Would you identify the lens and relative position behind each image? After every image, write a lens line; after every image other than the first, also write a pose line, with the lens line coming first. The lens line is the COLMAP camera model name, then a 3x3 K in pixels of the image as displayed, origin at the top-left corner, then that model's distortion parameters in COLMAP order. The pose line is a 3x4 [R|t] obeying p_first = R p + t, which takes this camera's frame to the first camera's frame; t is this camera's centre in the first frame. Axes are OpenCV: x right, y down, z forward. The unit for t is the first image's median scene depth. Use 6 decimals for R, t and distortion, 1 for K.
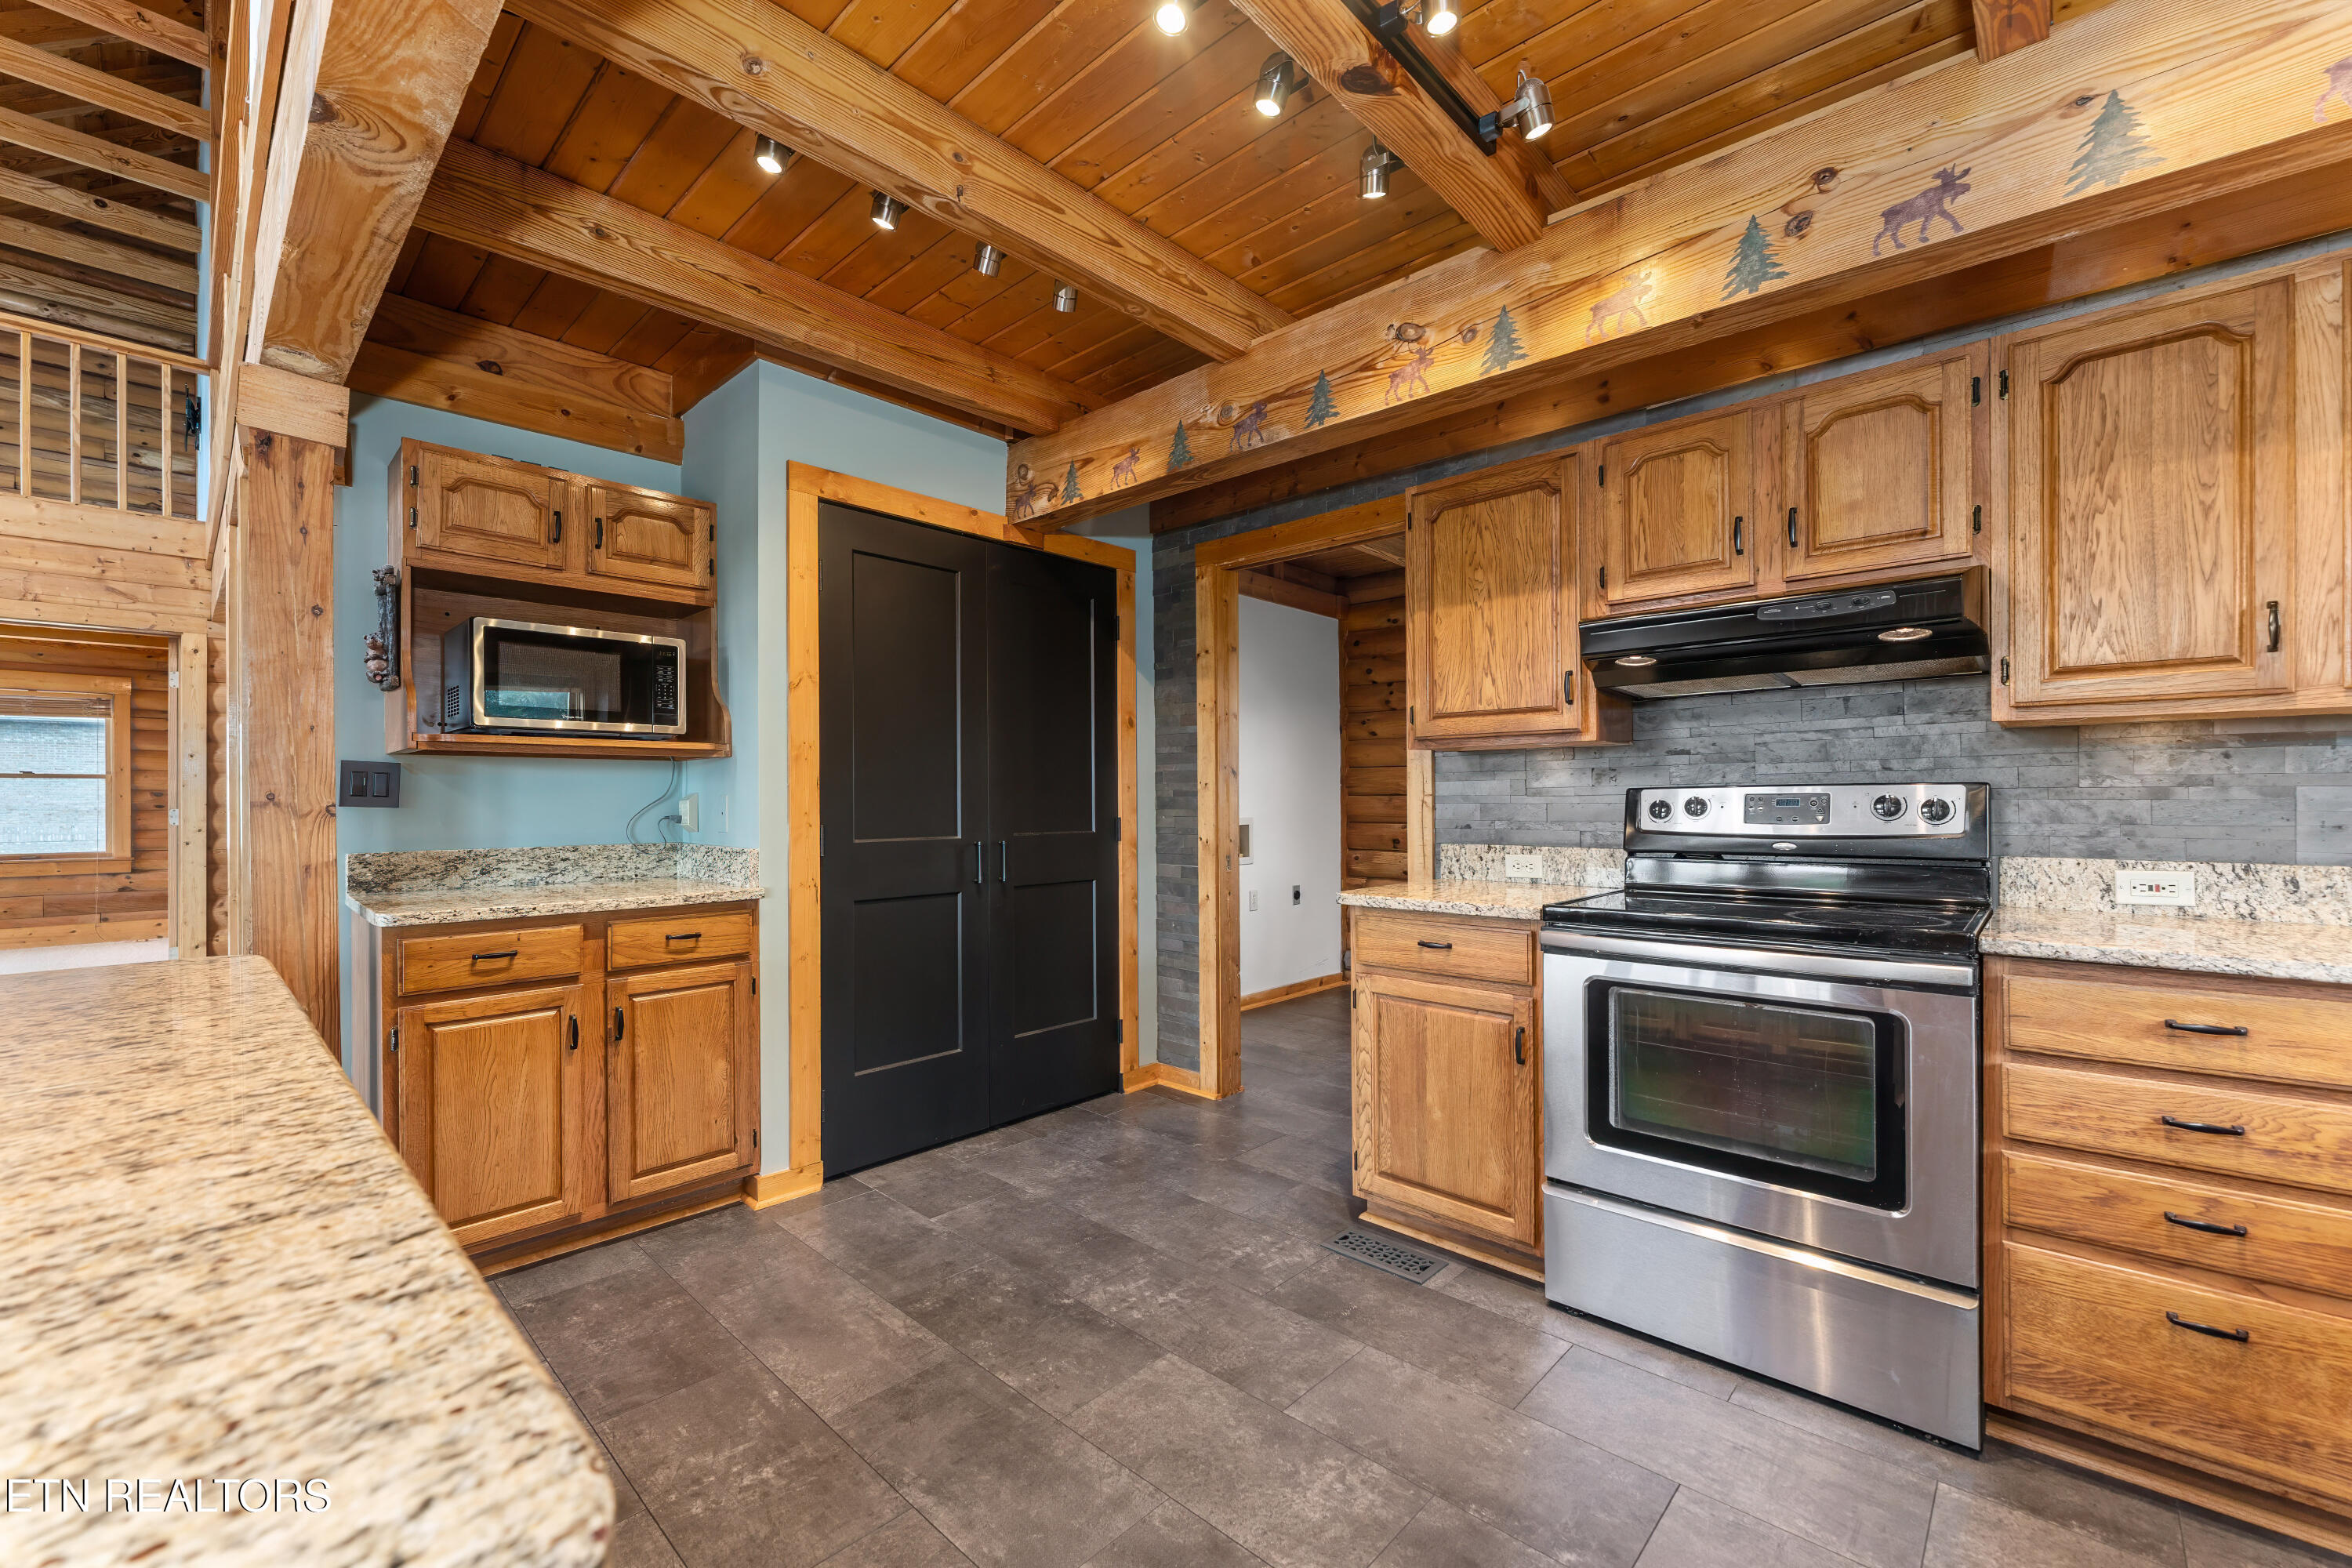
lens RADIAL K [[946.1, 0, 1180.3], [0, 946.1, 799.6], [0, 0, 1]] dist [-0.002094, -0.000142]
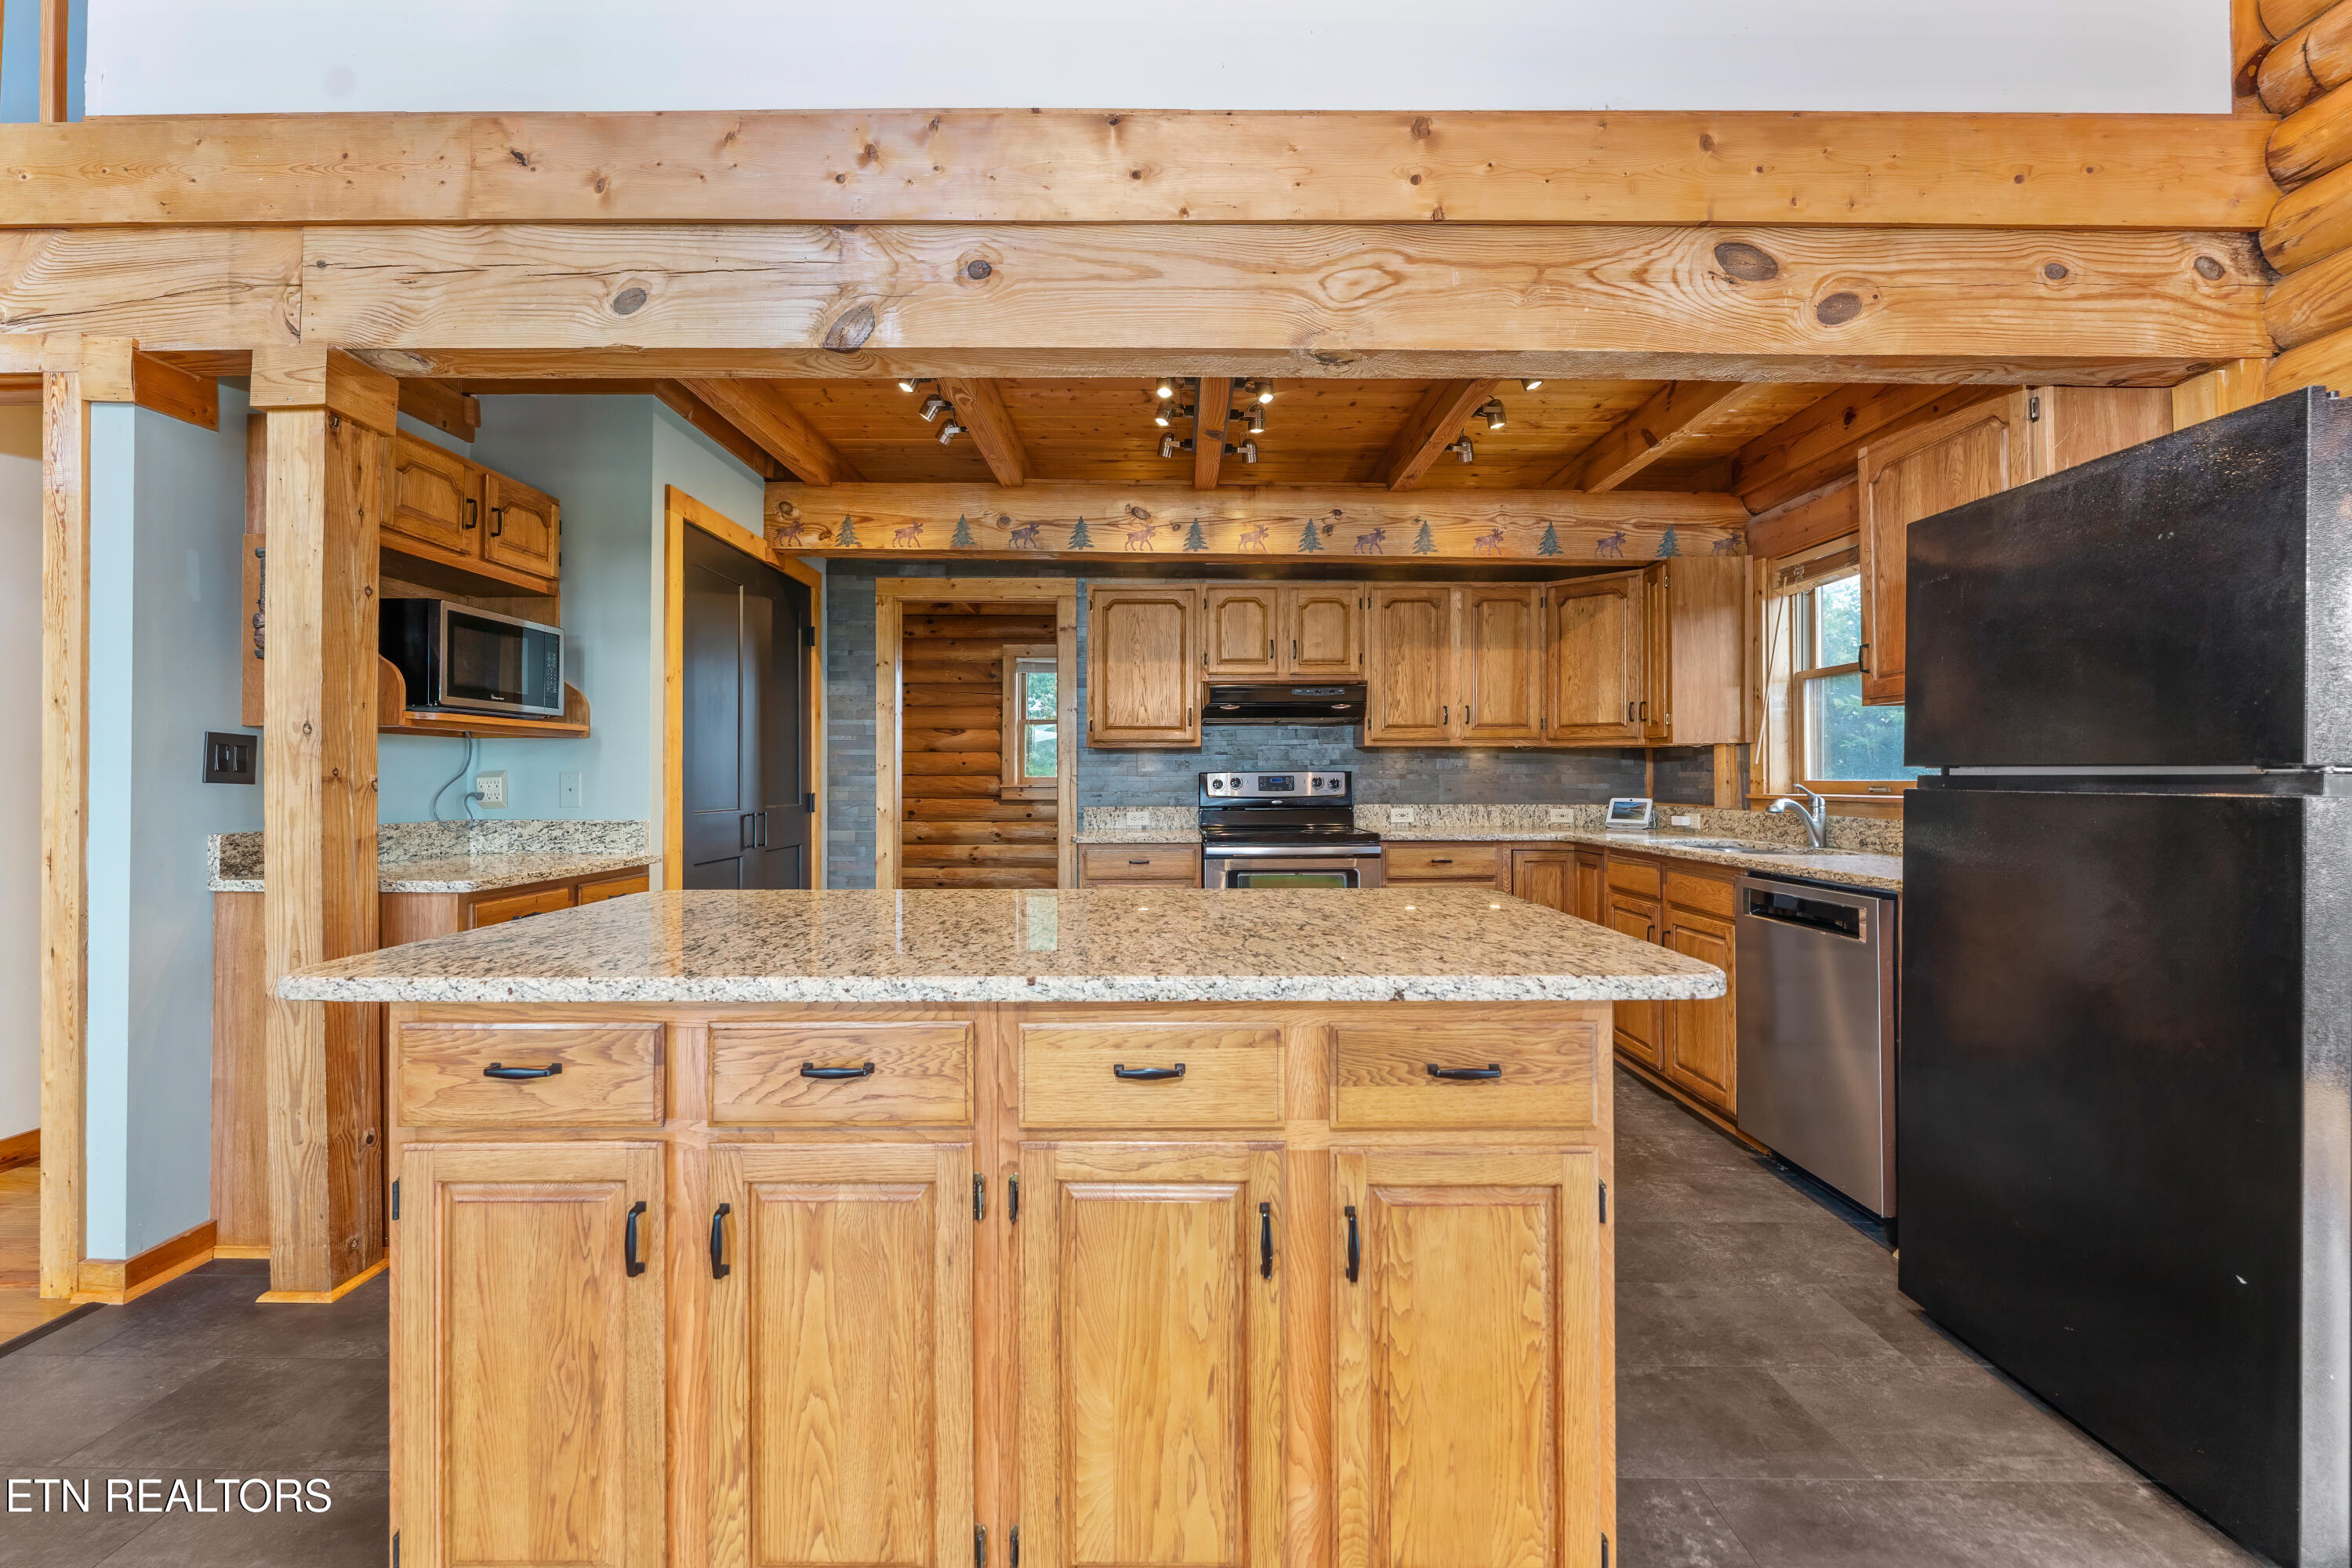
lens RADIAL K [[946.1, 0, 1155.2], [0, 946.1, 770.4], [0, 0, 1]] dist [-0.002094, -0.000142]
pose [[0.737265, 0.008256, 0.675554, -0.786209], [-0.002036, 0.999948, -0.009997, 0.002470], [-0.675601, 0.005995, 0.737243, -0.269458]]
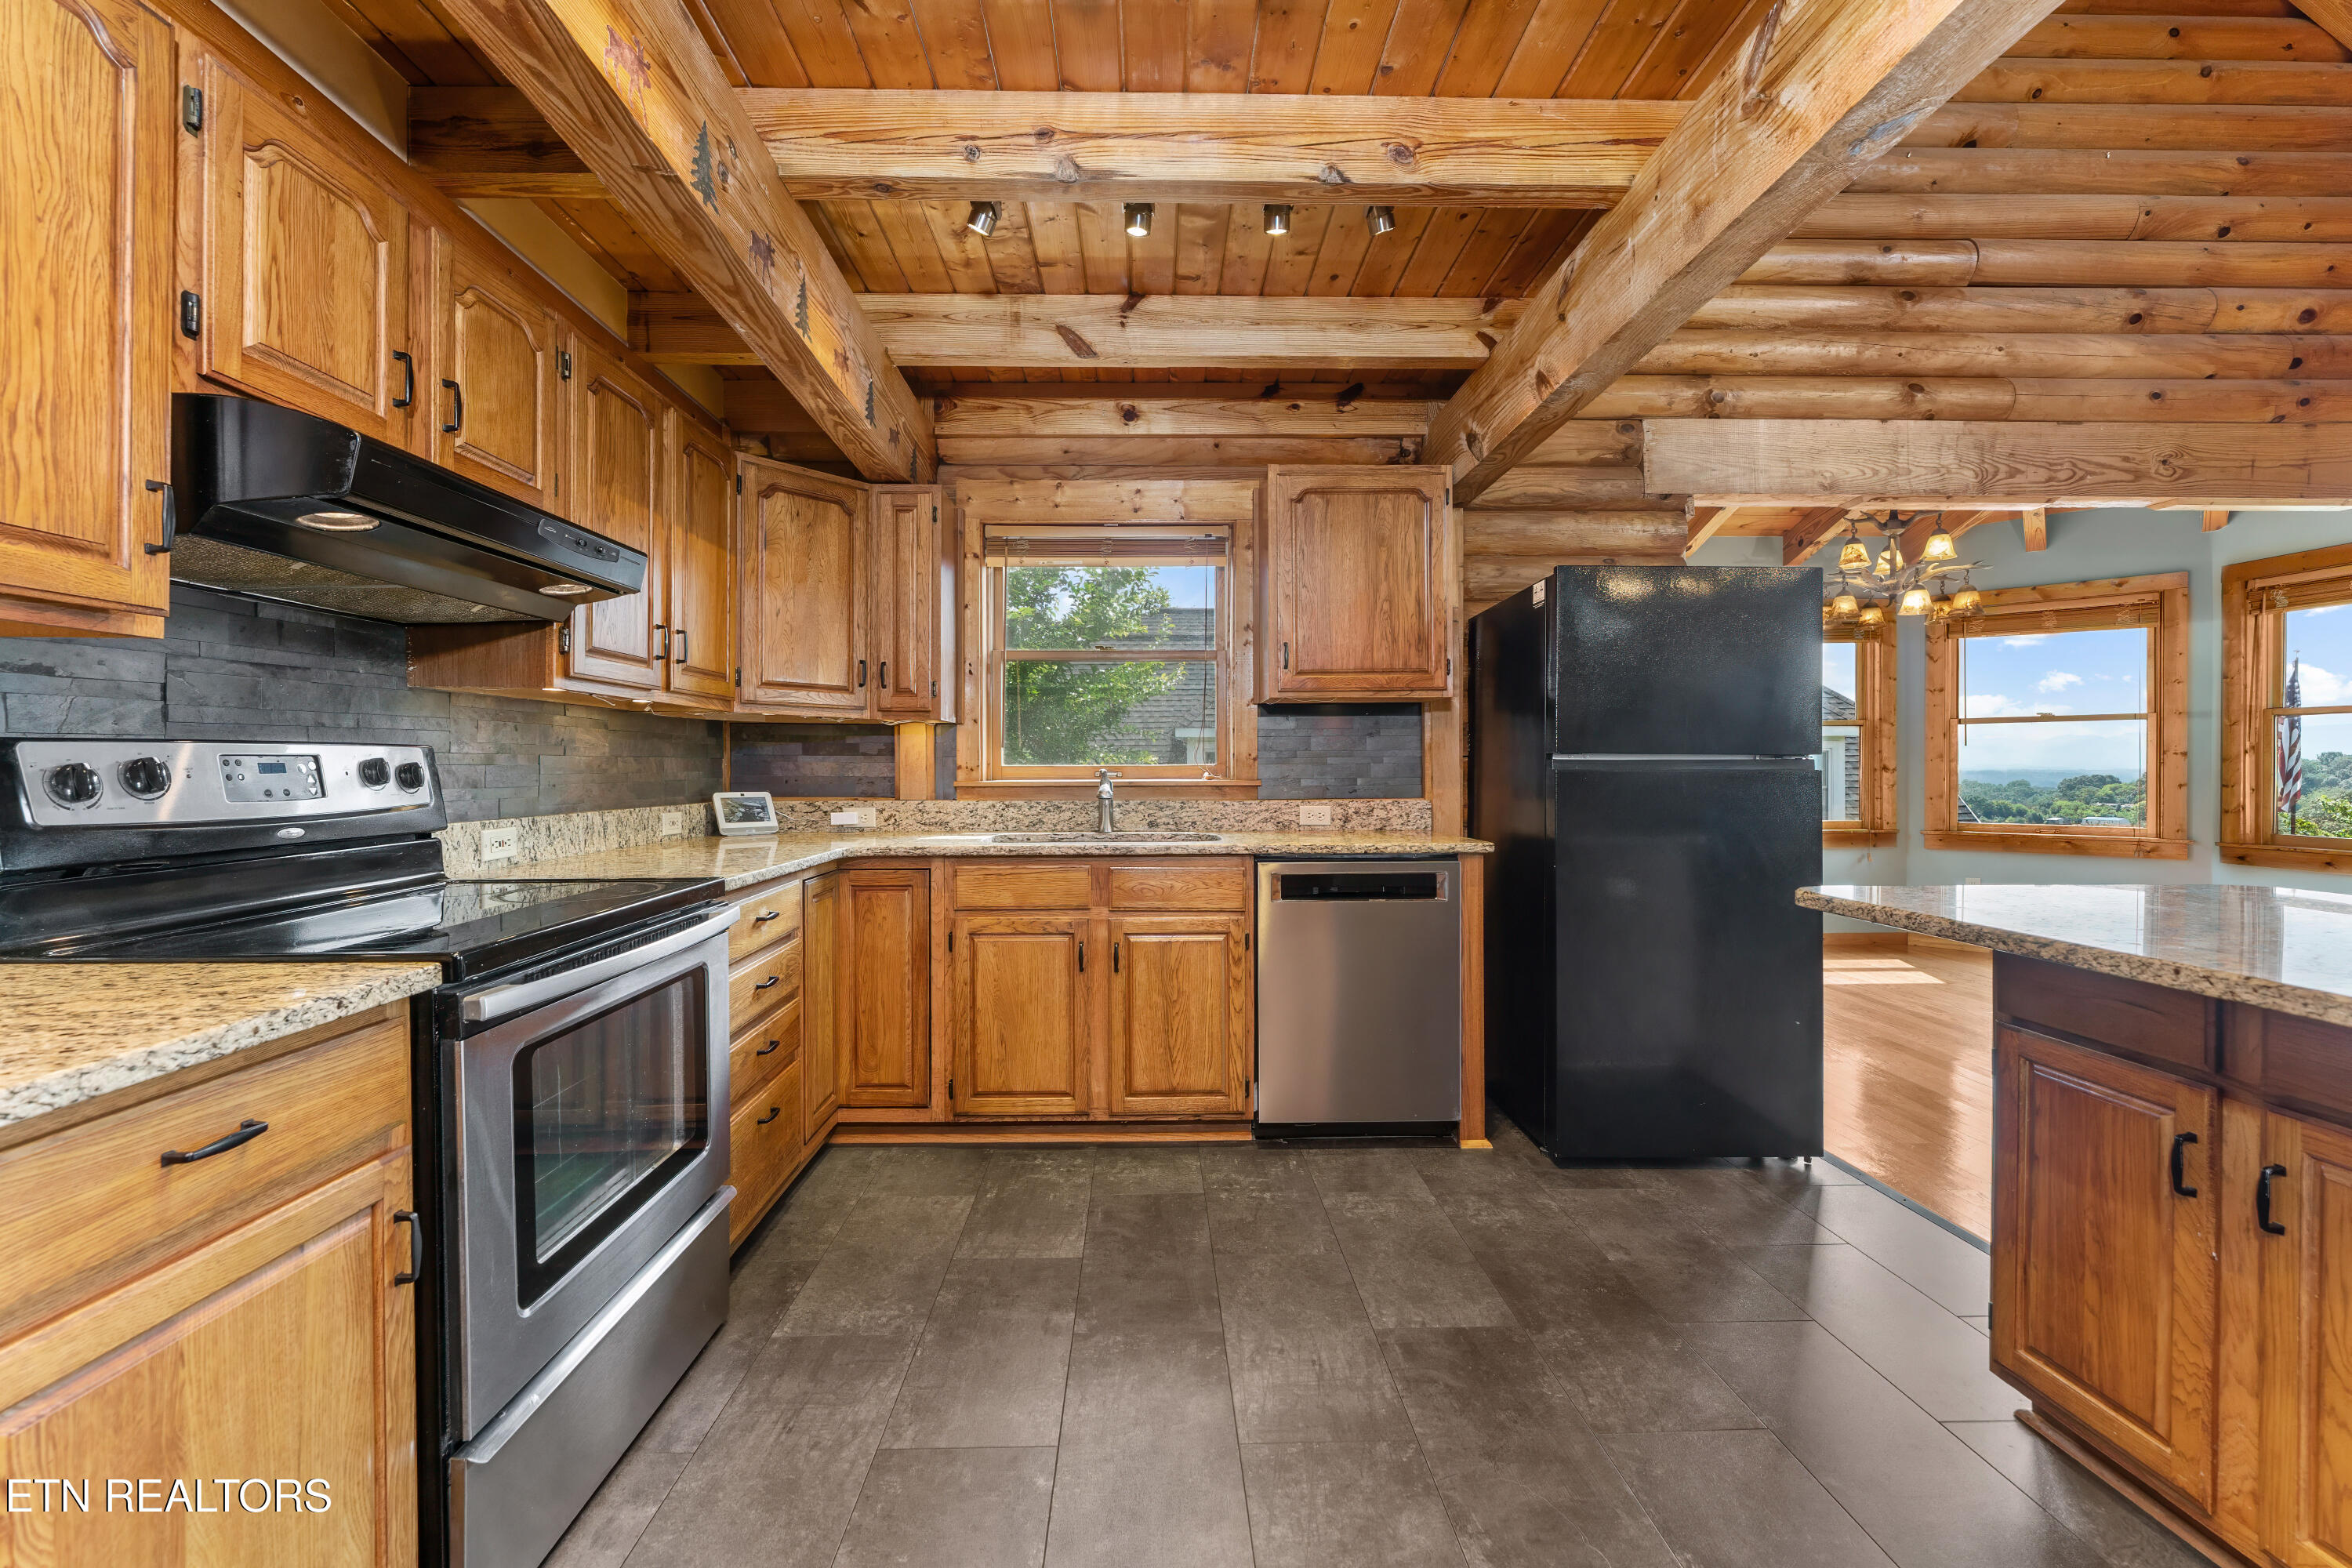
lens RADIAL K [[946.1, 0, 1177.4], [0, 946.1, 770.1], [0, 0, 1]] dist [-0.002094, -0.000142]
pose [[-0.702204, 0.002033, 0.711973, -0.239867], [0.004318, 0.999990, 0.001403, 0.005795], [-0.711962, 0.004060, -0.702206, 0.874839]]
